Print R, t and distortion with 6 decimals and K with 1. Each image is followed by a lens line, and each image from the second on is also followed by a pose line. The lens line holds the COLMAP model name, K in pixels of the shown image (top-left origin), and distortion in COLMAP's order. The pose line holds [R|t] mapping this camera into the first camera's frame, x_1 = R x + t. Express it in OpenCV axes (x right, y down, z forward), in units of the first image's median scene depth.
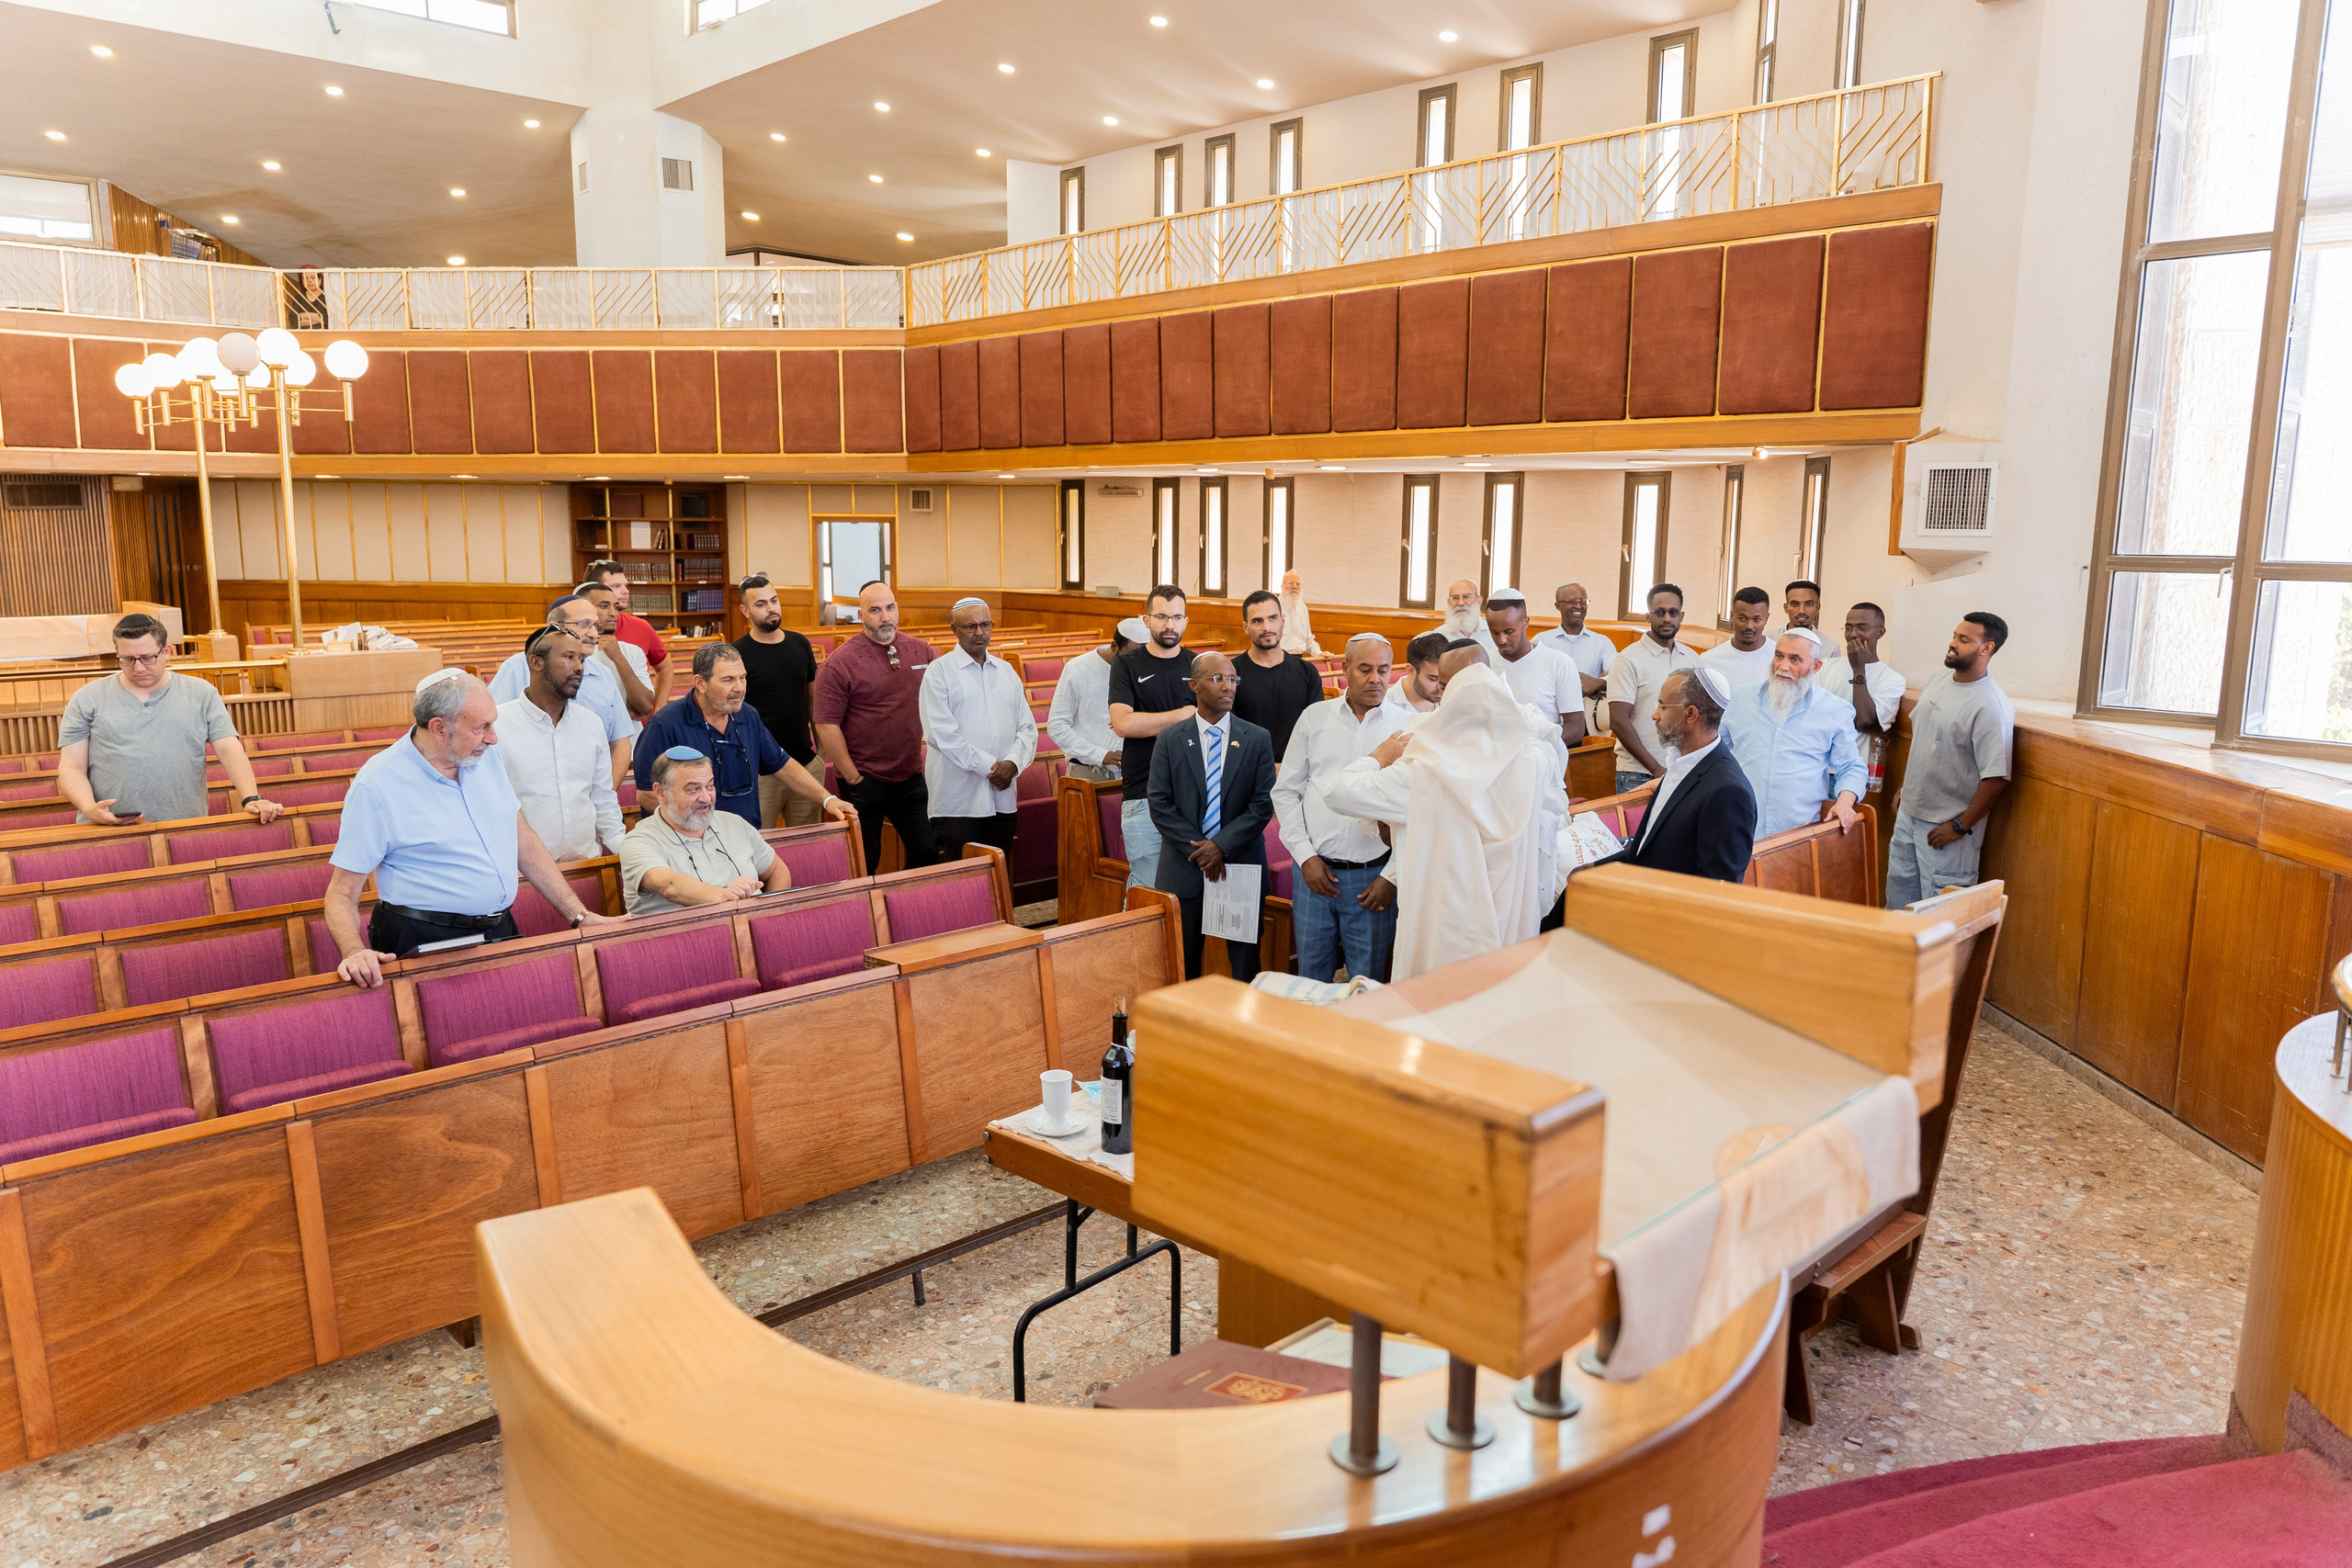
lens RADIAL K [[1630.4, 0, 1176.0], [0, 1630.4, 784.0], [0, 0, 1]] dist [0.000258, 0.000999]
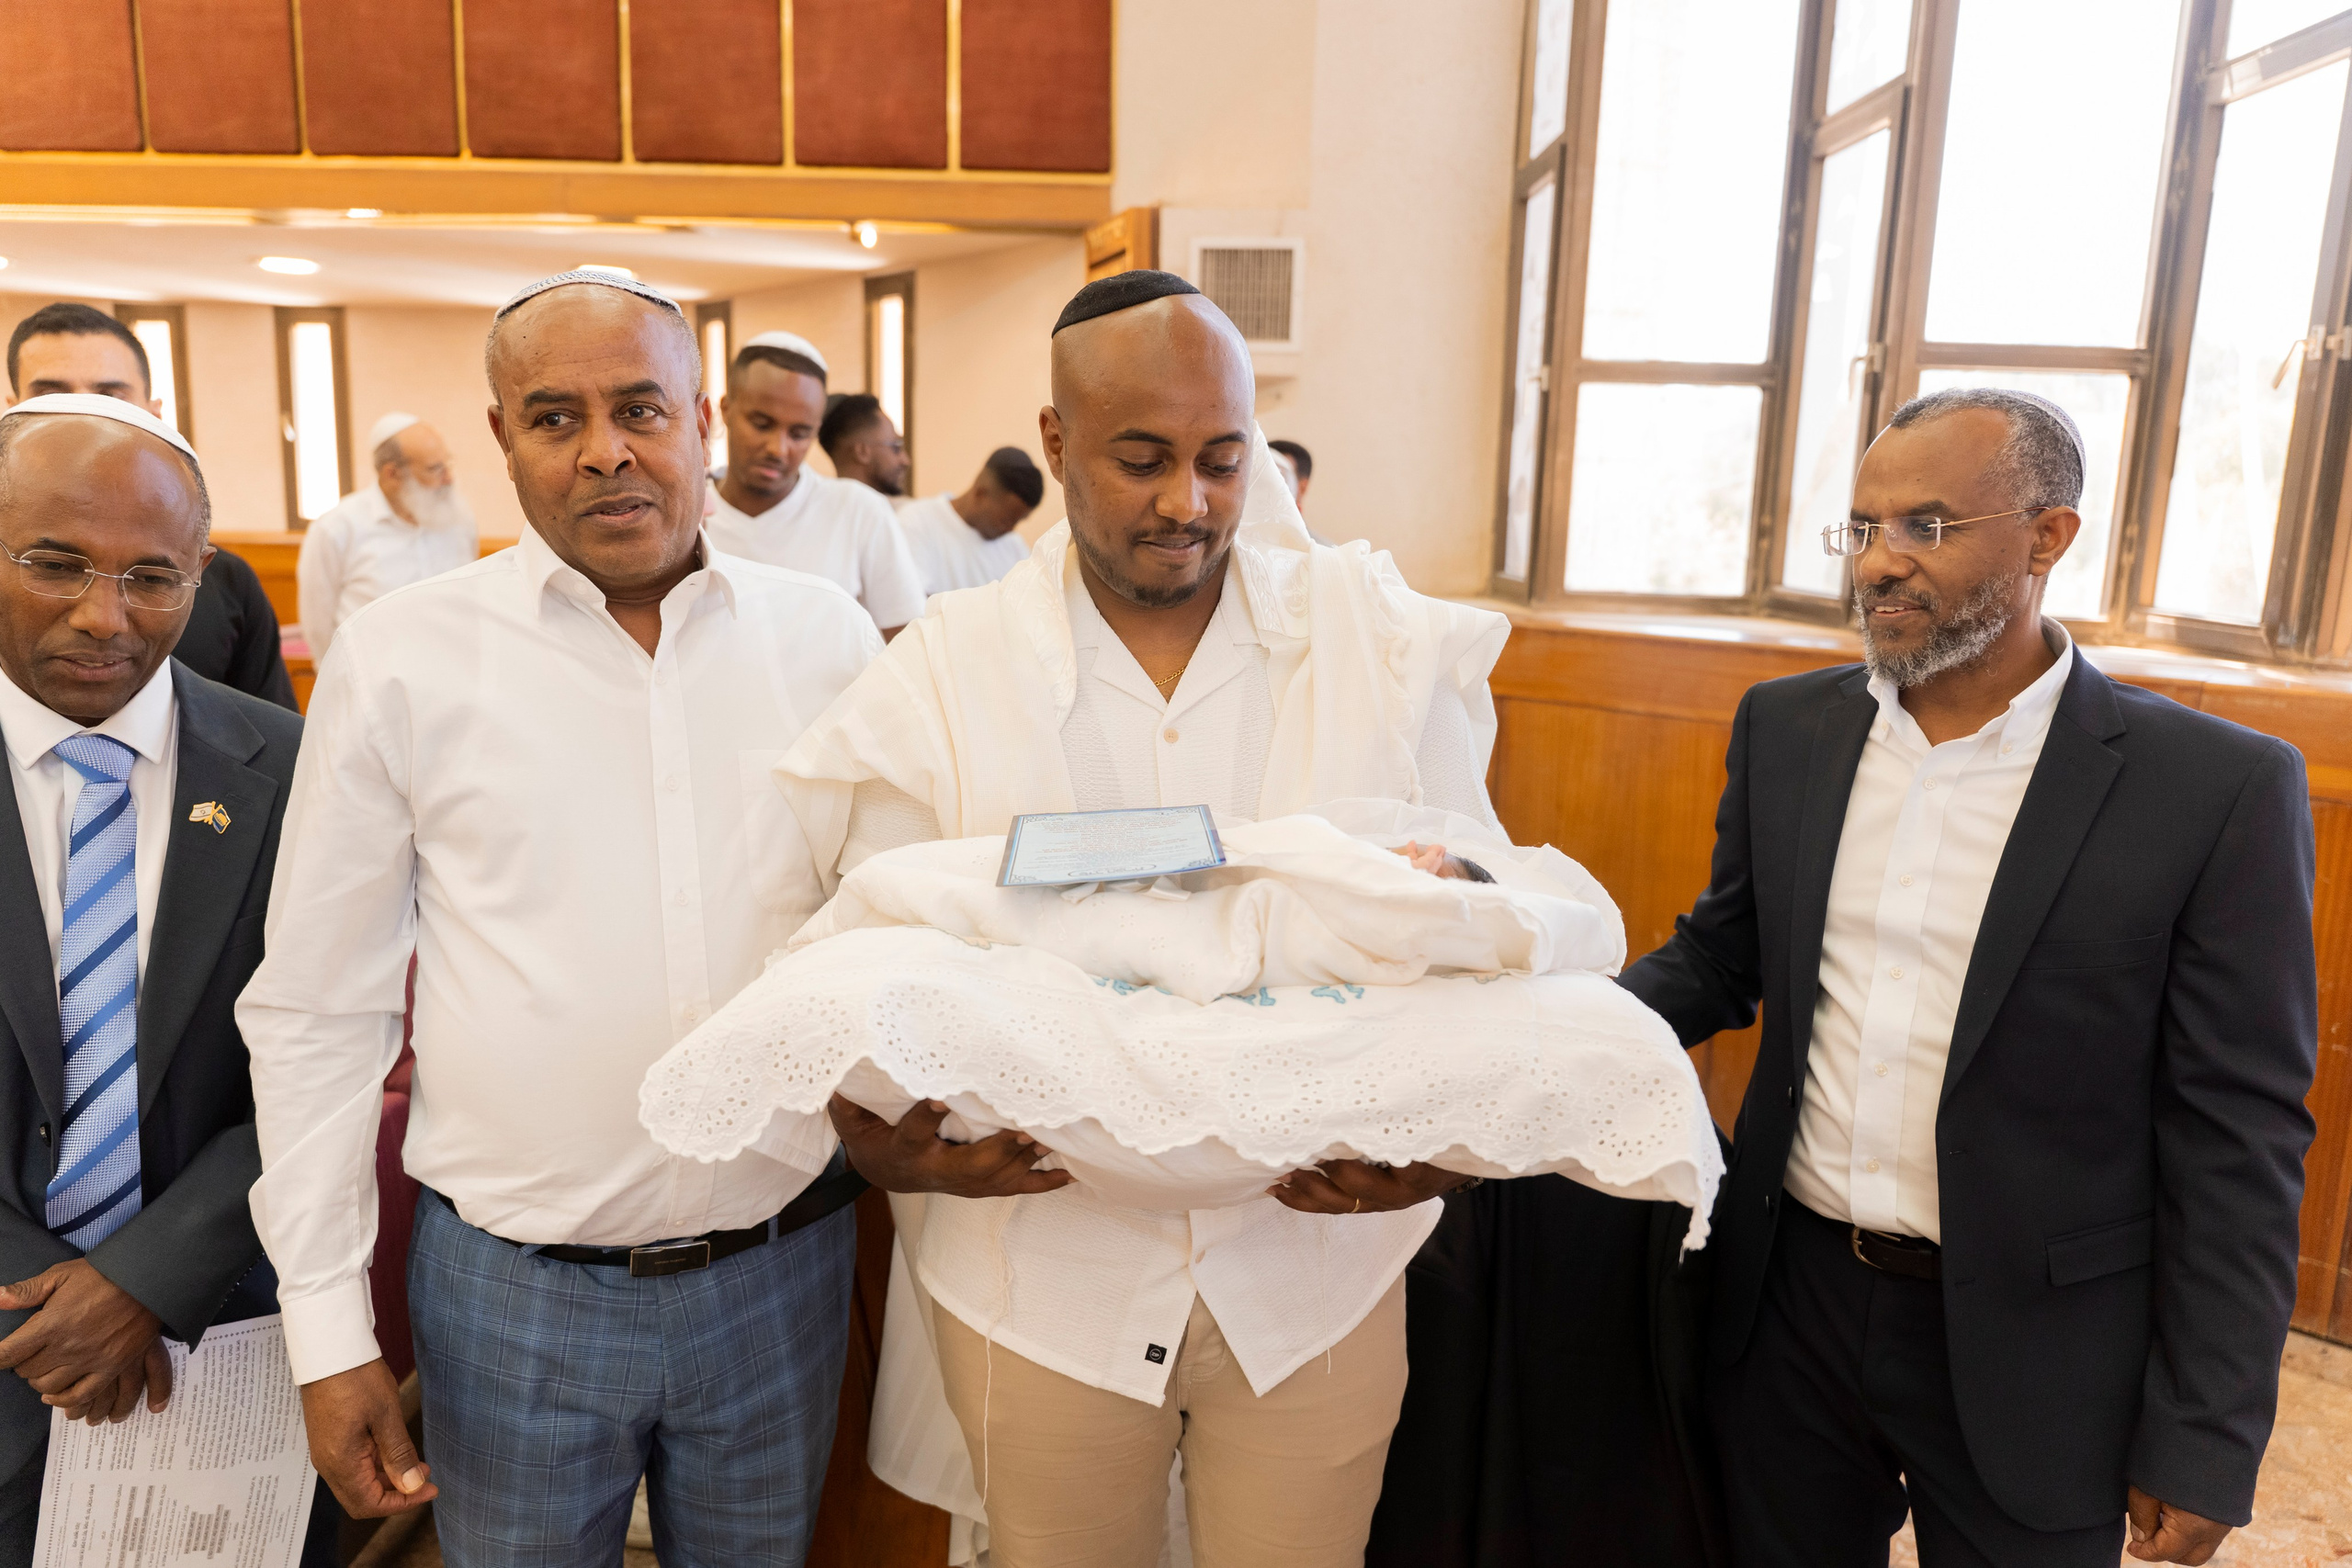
lens RADIAL K [[1630.4, 0, 1176.0], [0, 1630.4, 784.0], [0, 0, 1]] dist [0.000258, 0.000999]
pose [[0.720652, -0.104234, 0.685417, -0.010074], [0.087322, 0.994407, 0.059413, -0.018301], [-0.687776, 0.017035, 0.725723, 0.477124]]
